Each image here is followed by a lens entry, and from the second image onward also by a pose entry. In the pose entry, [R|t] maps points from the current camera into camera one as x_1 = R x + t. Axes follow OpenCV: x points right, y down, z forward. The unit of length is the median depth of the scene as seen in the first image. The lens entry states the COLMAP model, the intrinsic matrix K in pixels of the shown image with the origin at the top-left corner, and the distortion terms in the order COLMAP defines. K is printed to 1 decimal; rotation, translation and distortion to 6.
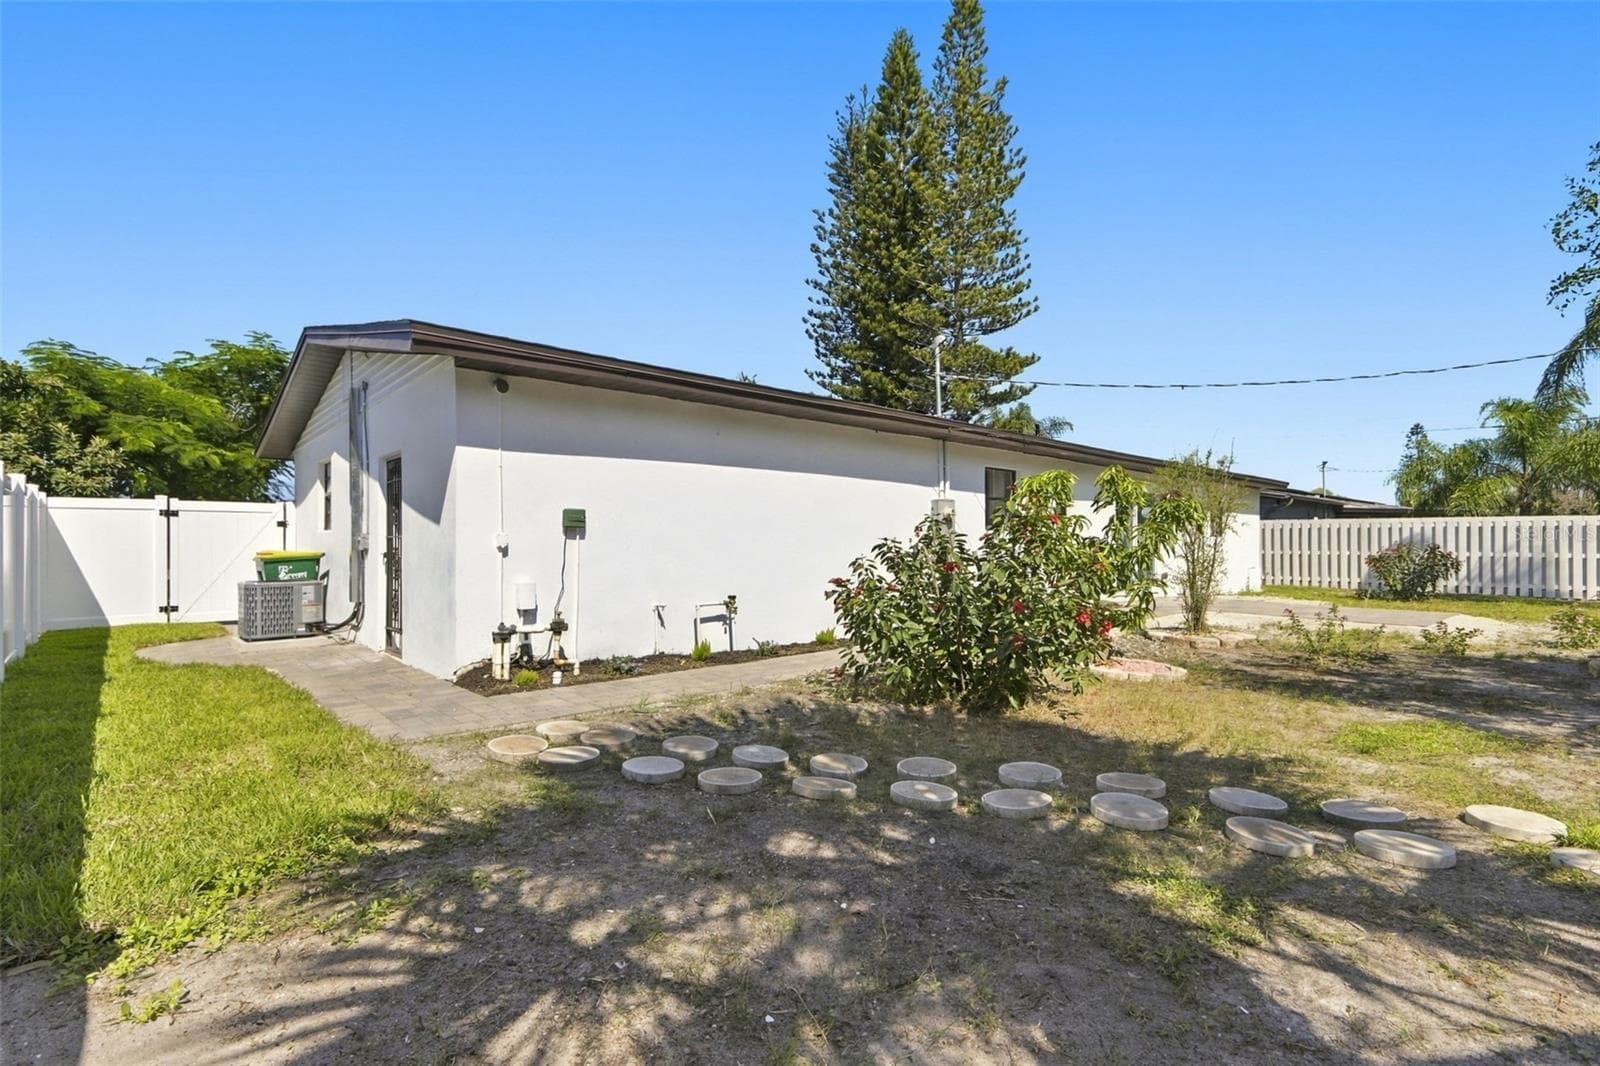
lens RADIAL K [[739.6, 0, 800.0], [0, 739.6, 533.0], [0, 0, 1]] dist [0.015781, -0.000277]
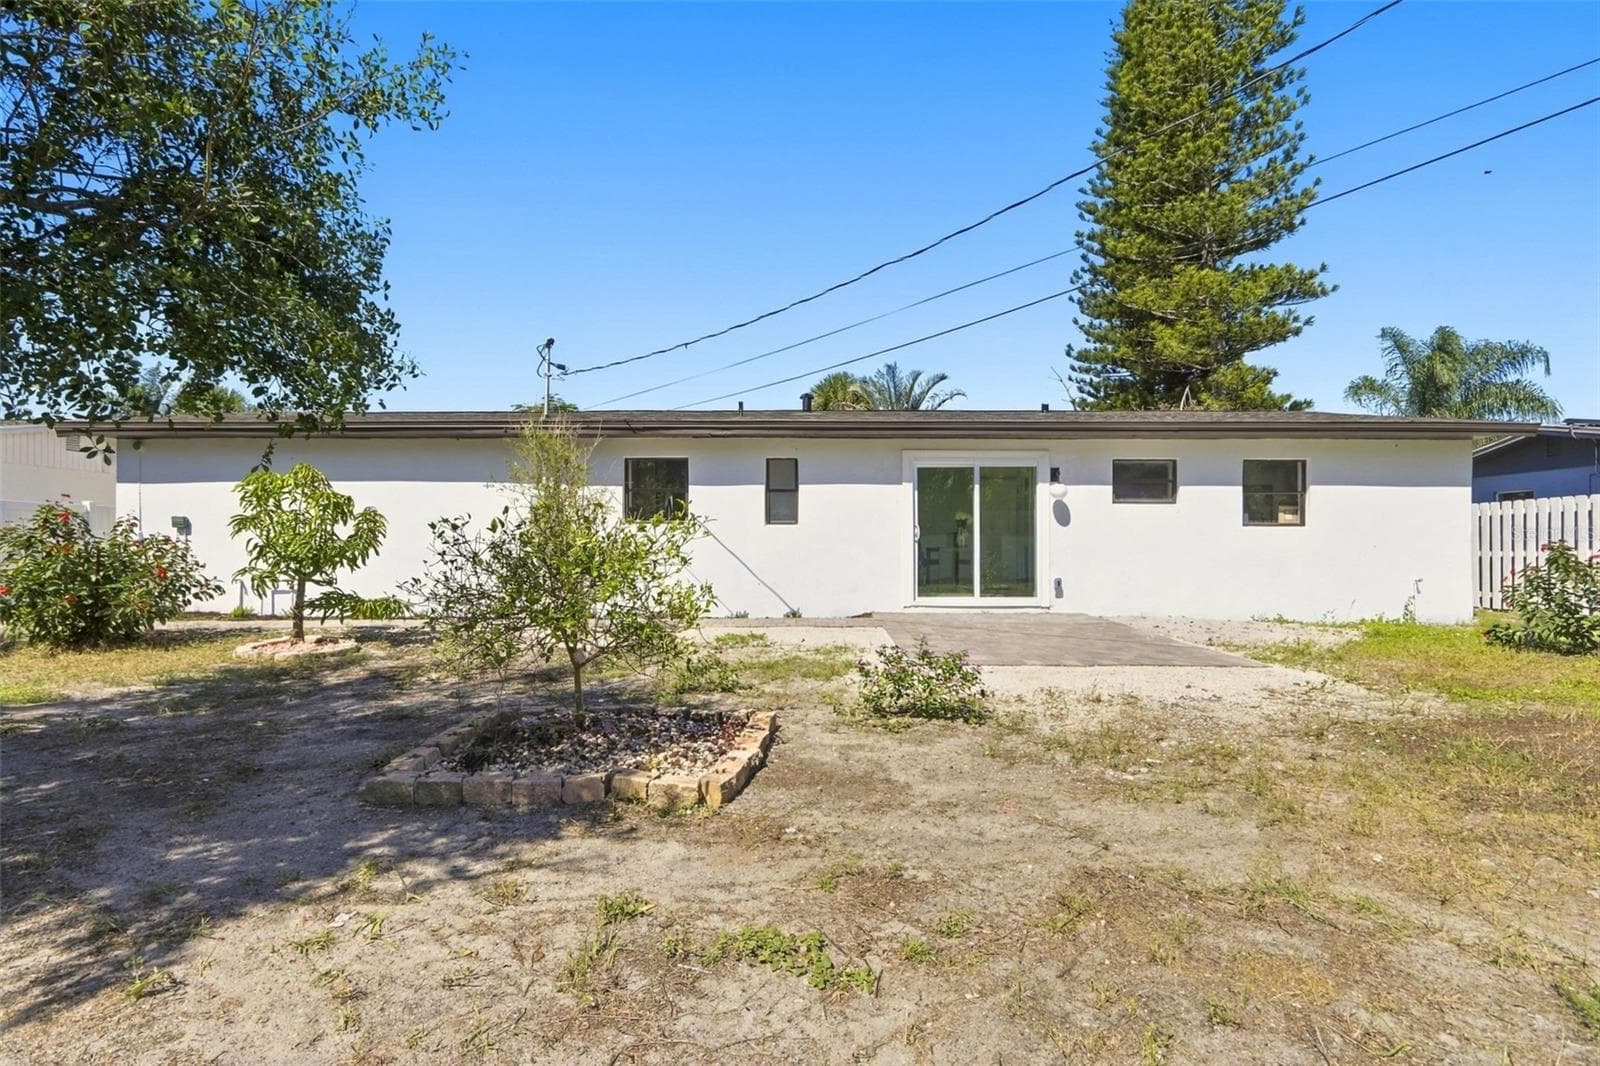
lens RADIAL K [[739.6, 0, 800.0], [0, 739.6, 533.0], [0, 0, 1]] dist [0.015781, -0.000277]
pose [[0.730269, -0.009696, -0.683091, 0.714093], [0.007109, 0.999953, -0.006594, 0.011054], [0.683123, -0.000041, 0.730304, 0.288222]]
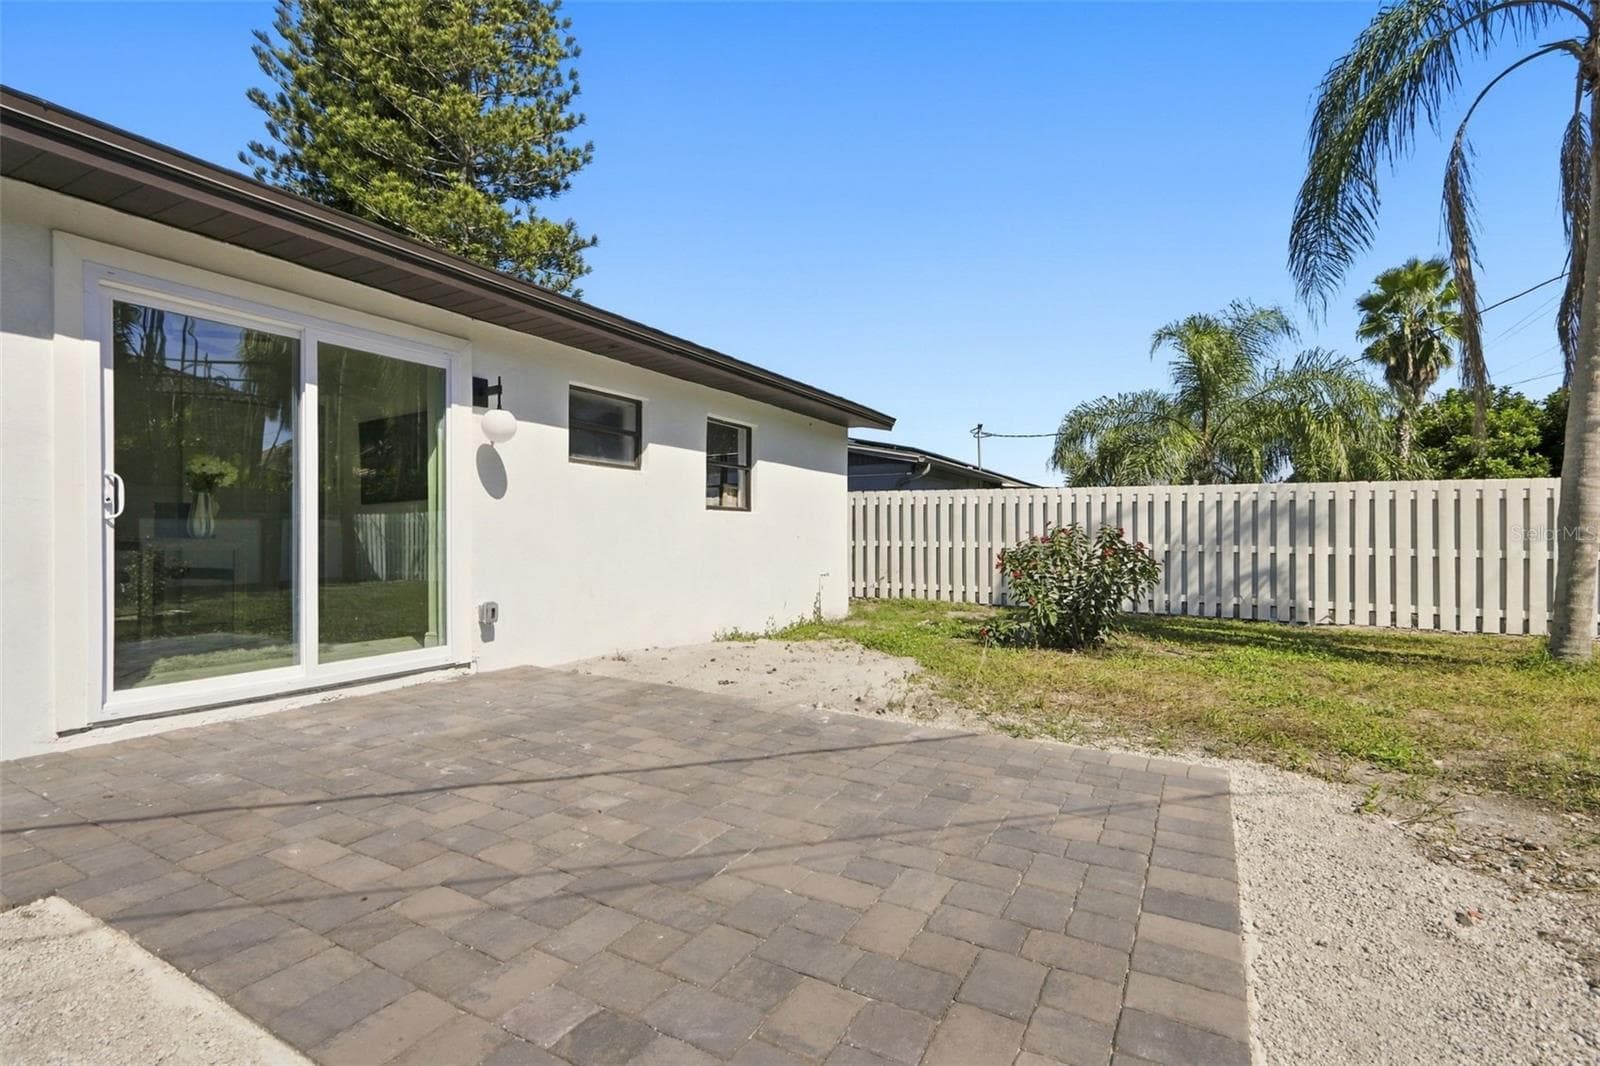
lens RADIAL K [[739.6, 0, 800.0], [0, 739.6, 533.0], [0, 0, 1]] dist [0.015781, -0.000277]
pose [[0.951782, 0.002495, 0.306765, 0.482568], [-0.005296, 0.999952, 0.008300, 0.014579], [-0.306729, -0.009524, 0.951749, 0.548939]]
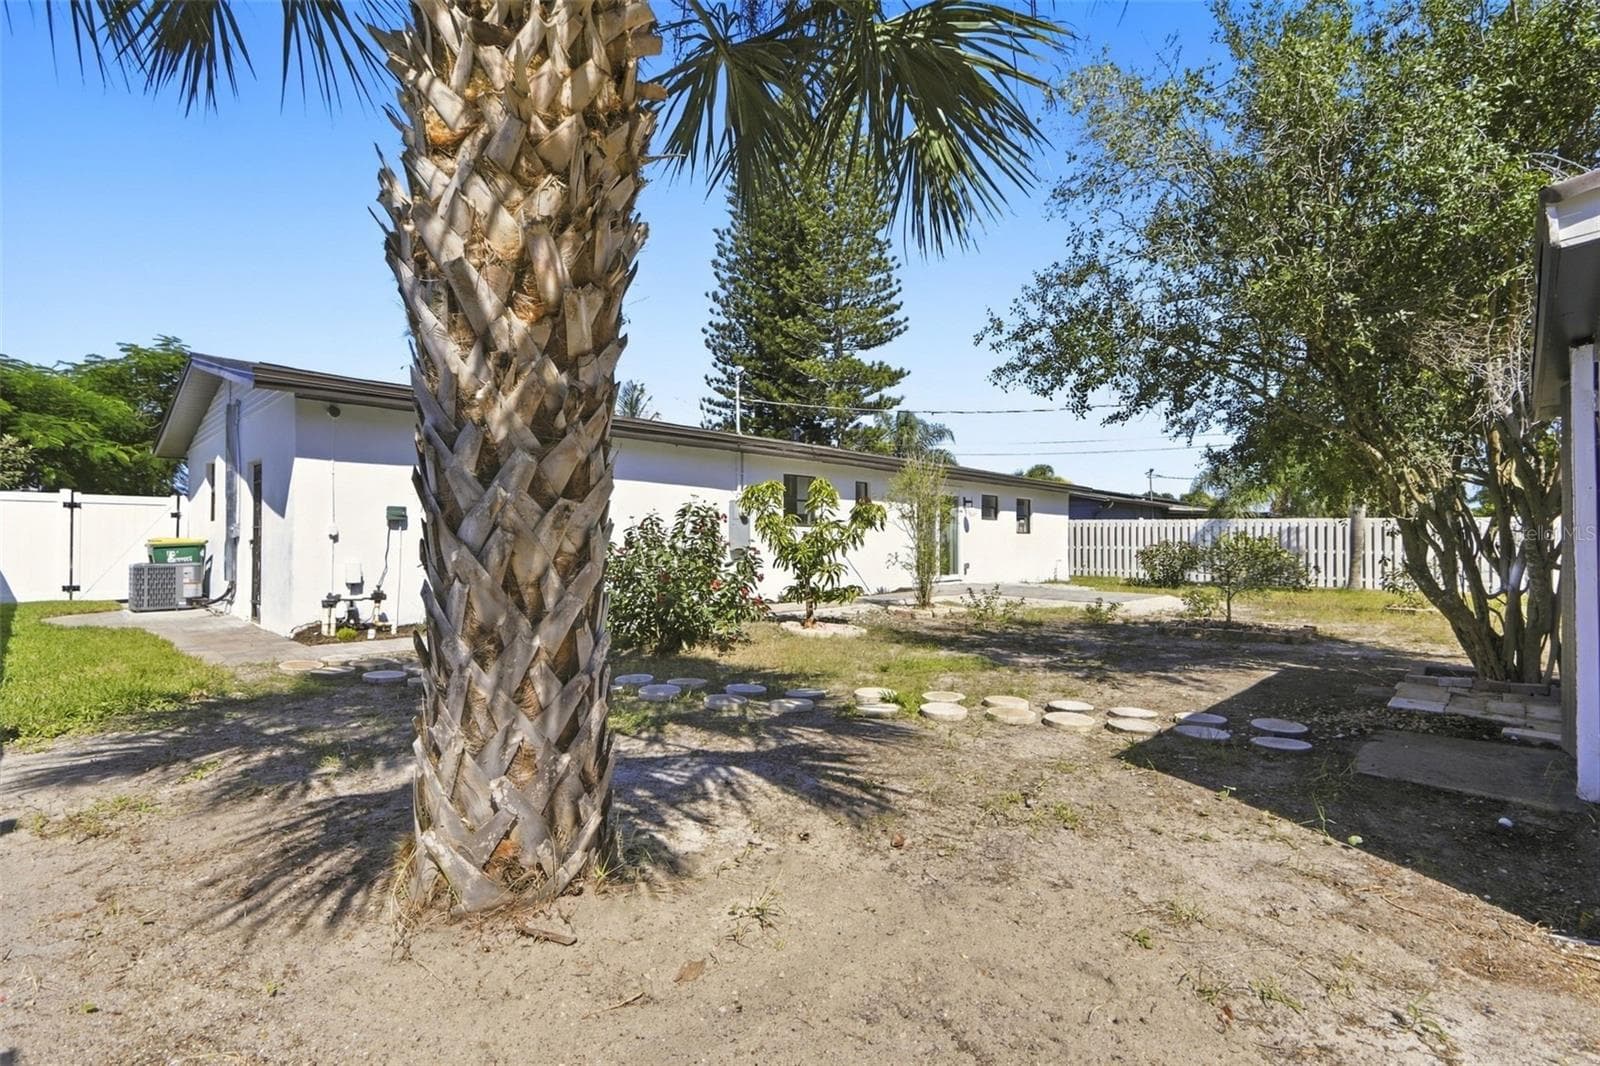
lens RADIAL K [[741.5, 0, 804.9], [0, 741.5, 526.2], [0, 0, 1]] dist [-0.000954, 0.000747]
pose [[0.997572, 0.008454, 0.069128, 0.150466], [-0.008233, 0.999960, -0.003479, 0.000243], [-0.069154, 0.002901, 0.997602, -0.160757]]
